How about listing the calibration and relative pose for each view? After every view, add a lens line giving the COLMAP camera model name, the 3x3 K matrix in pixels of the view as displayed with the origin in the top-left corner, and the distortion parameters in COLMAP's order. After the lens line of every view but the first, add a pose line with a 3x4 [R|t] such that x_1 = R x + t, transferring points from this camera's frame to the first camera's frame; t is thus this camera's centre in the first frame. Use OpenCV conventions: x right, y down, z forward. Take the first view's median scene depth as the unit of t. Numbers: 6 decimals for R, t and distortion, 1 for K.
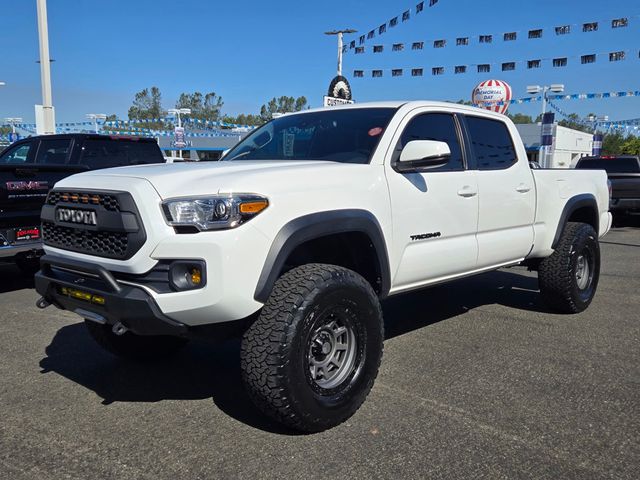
lens RADIAL K [[570.2, 0, 320.0], [0, 570.2, 240.0], [0, 0, 1]] dist [0.048938, -0.008755]
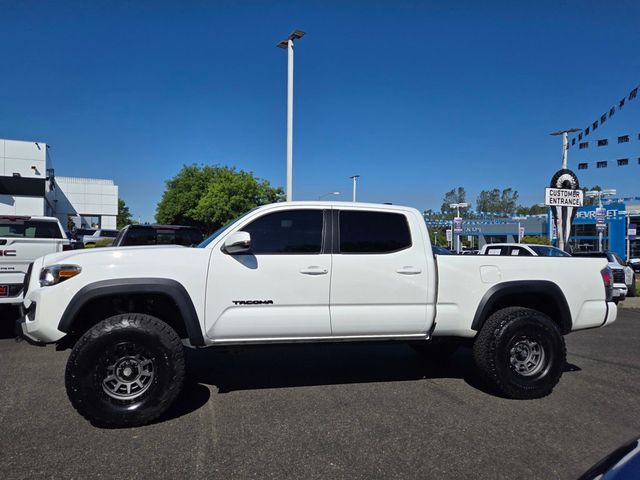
lens RADIAL K [[454.4, 0, 320.0], [0, 454.4, 240.0], [0, 0, 1]] dist [0.055841, -0.063280]
pose [[0.853153, 0.001476, -0.521659, 0.726645], [-0.077063, 0.989381, -0.123234, -0.026725], [0.515937, 0.145338, 0.844207, 0.144327]]
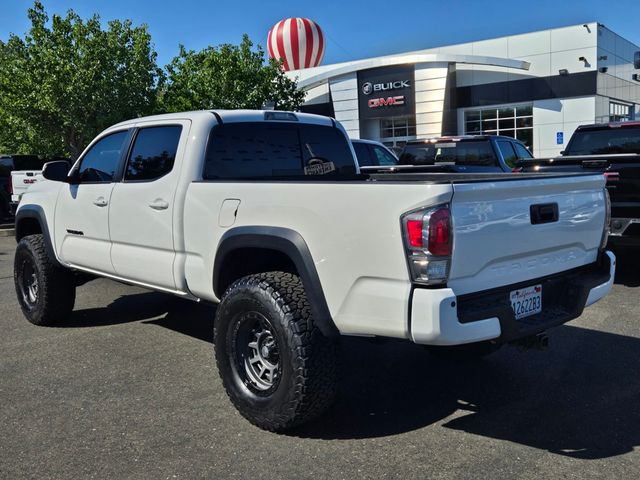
lens RADIAL K [[653.4, 0, 327.6], [0, 653.4, 211.1], [0, 0, 1]] dist [0.064911, -0.006397]
pose [[-0.062758, 0.069456, -0.995609, 1.411403], [-0.094080, 0.992722, 0.075185, -0.191249], [0.993585, 0.098386, -0.055767, 1.402779]]
